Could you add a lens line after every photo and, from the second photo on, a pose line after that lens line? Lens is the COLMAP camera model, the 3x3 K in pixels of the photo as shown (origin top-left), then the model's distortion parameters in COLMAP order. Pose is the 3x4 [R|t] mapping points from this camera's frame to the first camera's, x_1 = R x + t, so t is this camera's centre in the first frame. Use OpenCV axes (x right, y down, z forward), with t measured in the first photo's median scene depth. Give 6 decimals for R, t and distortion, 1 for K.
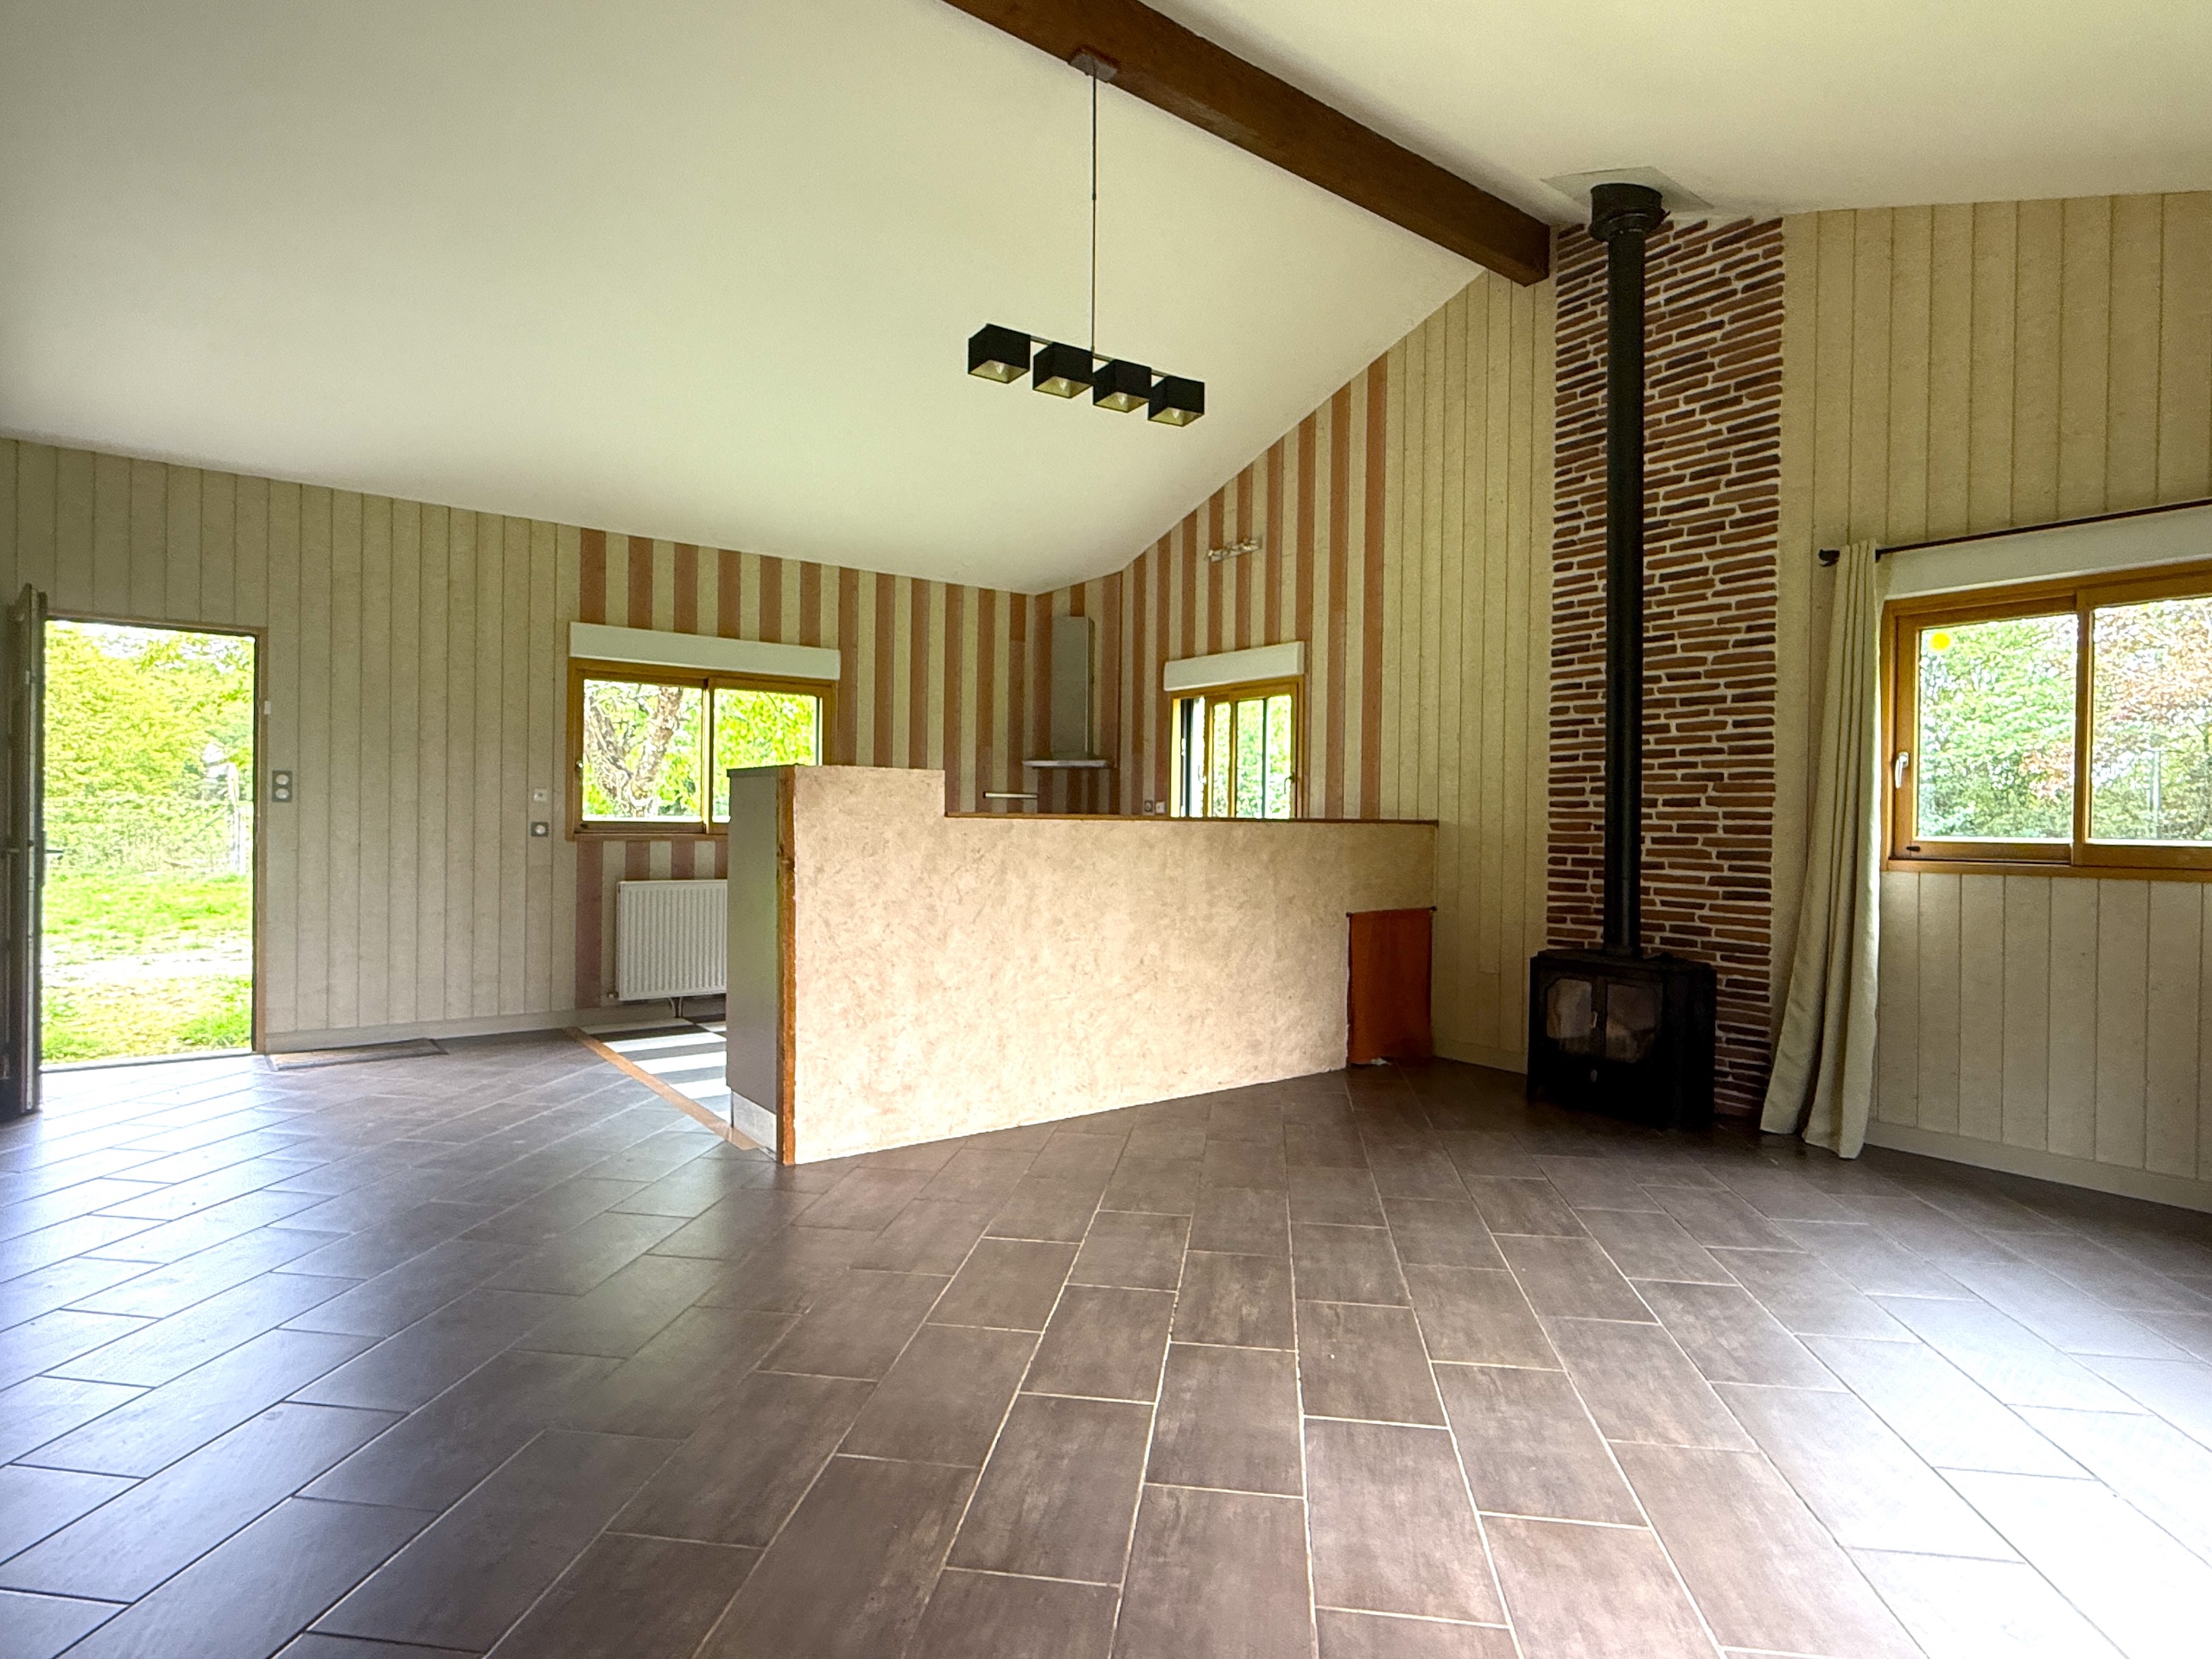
lens RADIAL K [[1165.5, 0, 1100.5], [0, 1165.5, 823.8], [0, 0, 1]] dist [-0.003225, -0.001920]
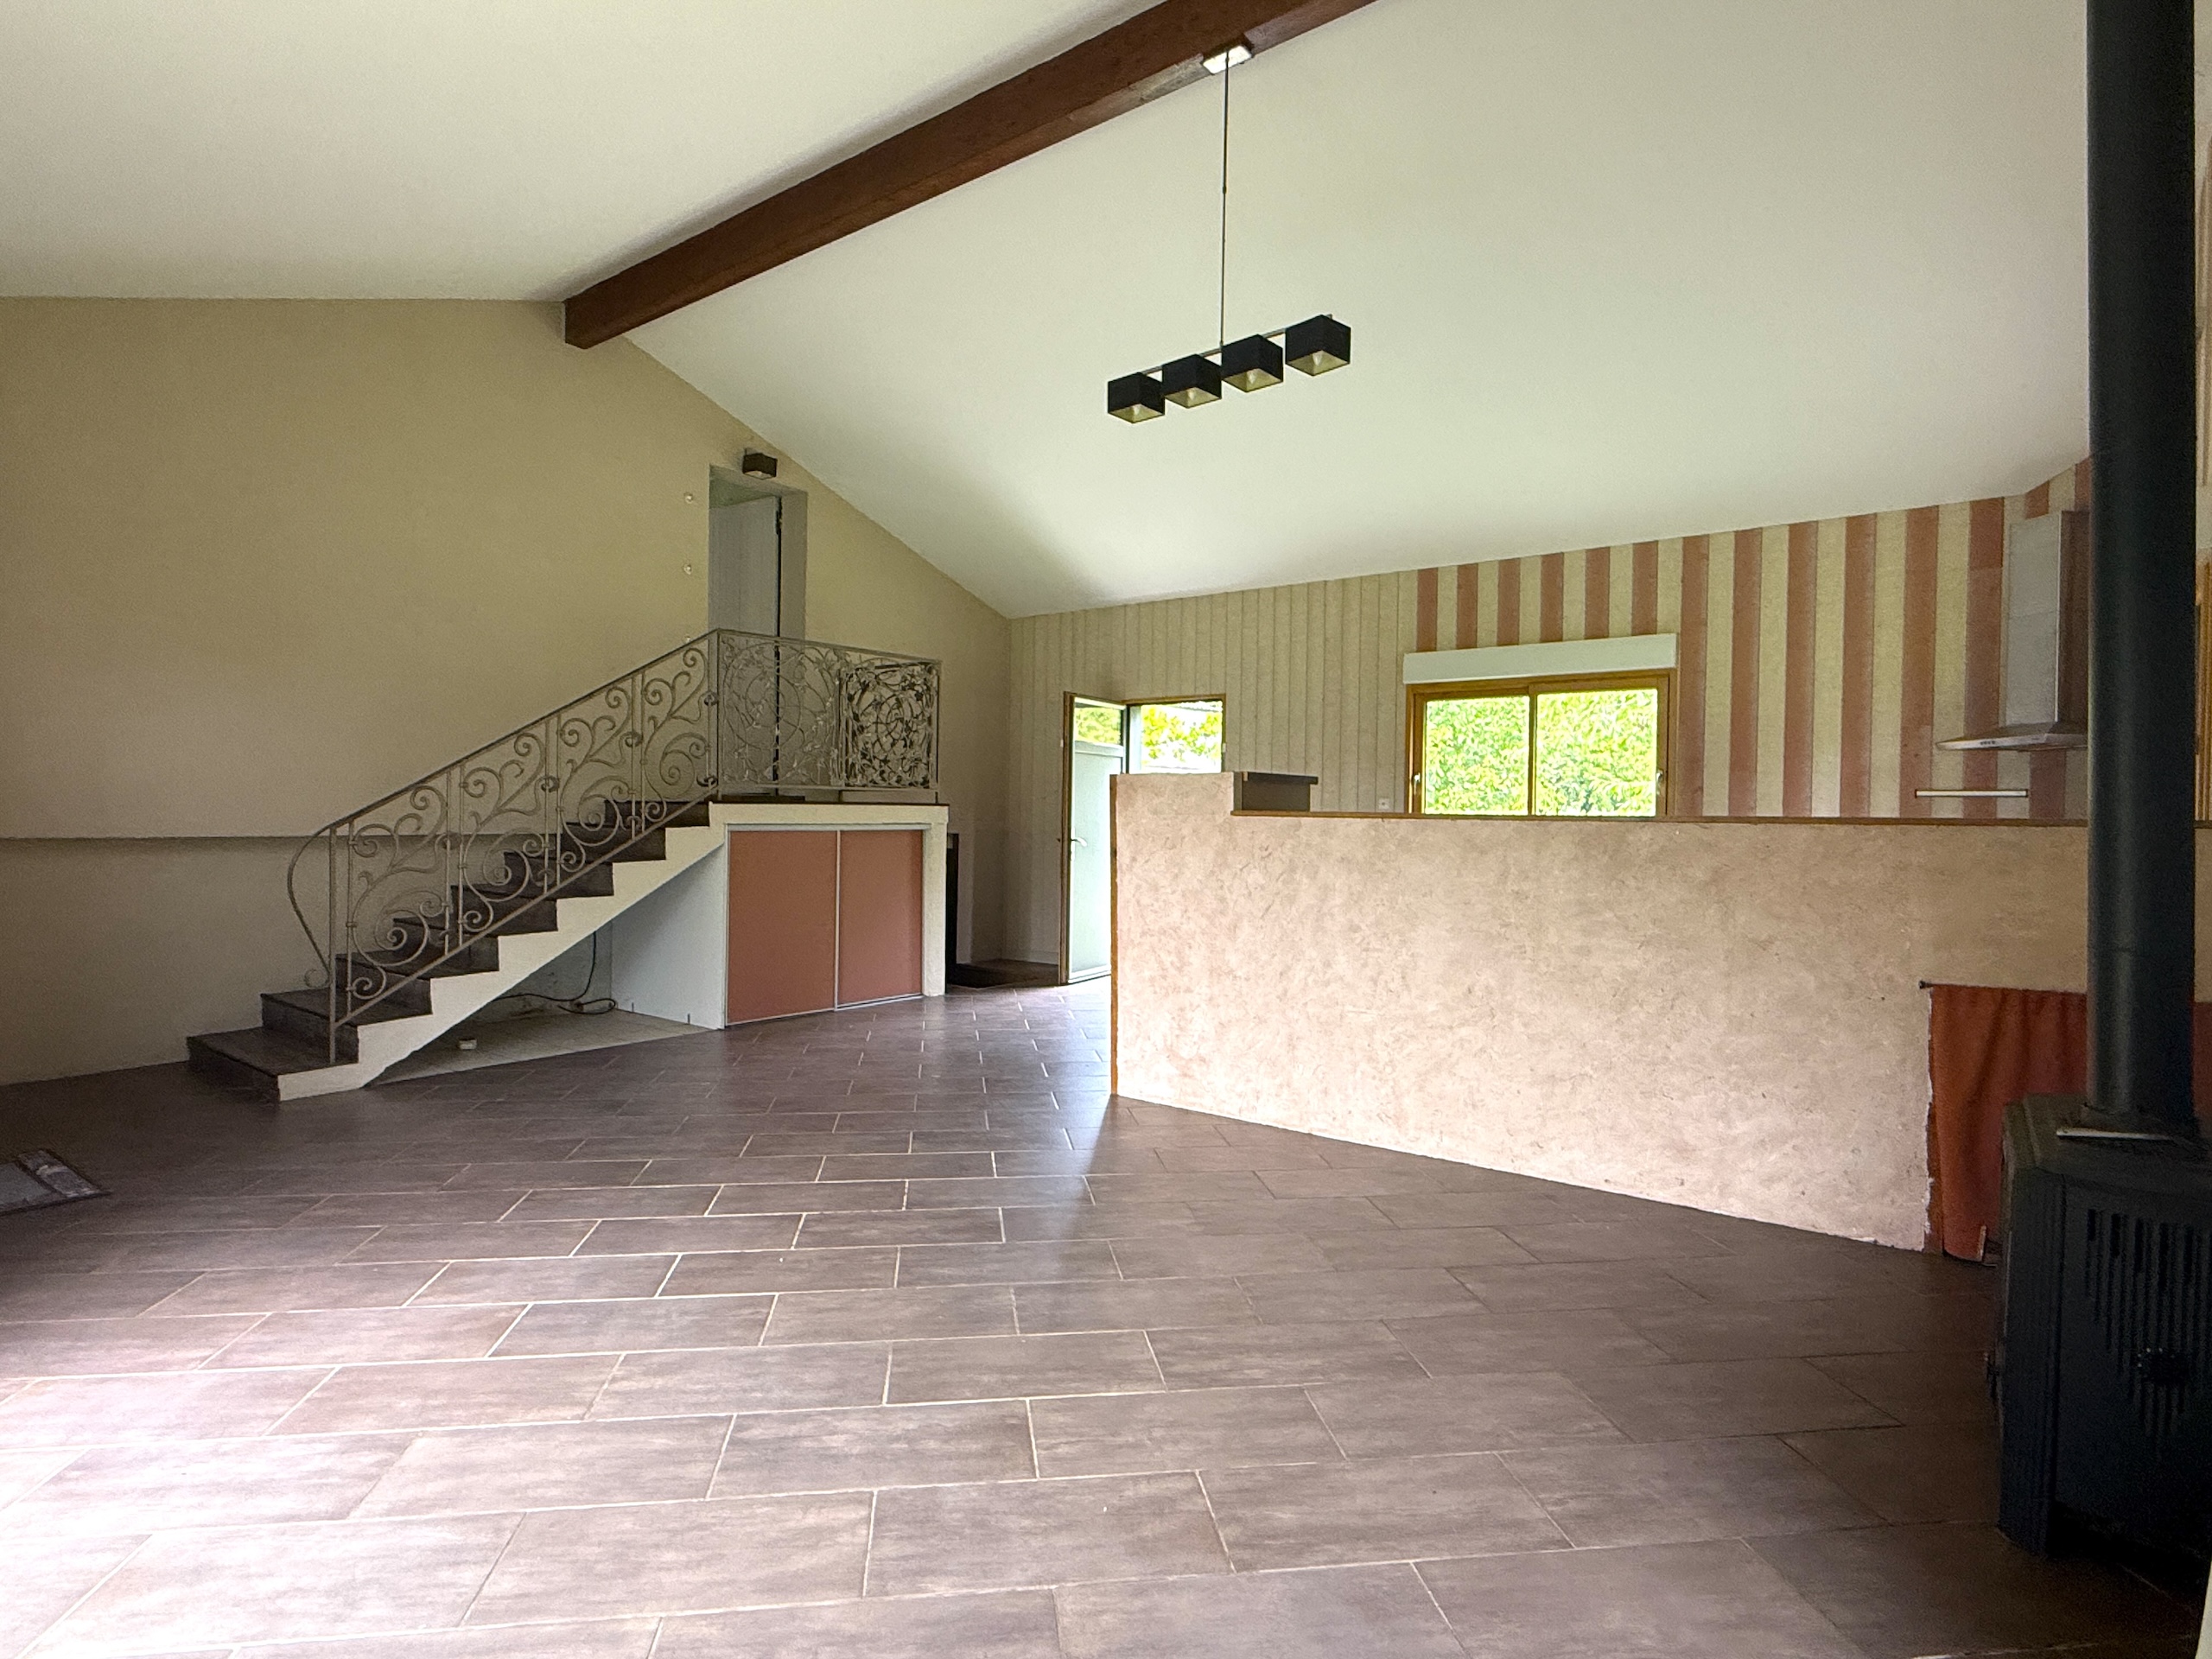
lens RADIAL K [[1165.5, 0, 1102.3], [0, 1165.5, 828.2], [0, 0, 1]] dist [-0.003225, -0.001920]
pose [[0.268949, 0.001028, -0.963154, 0.838076], [-0.013930, 0.999899, -0.002823, 0.010169], [0.963054, 0.014176, 0.268936, 0.580238]]
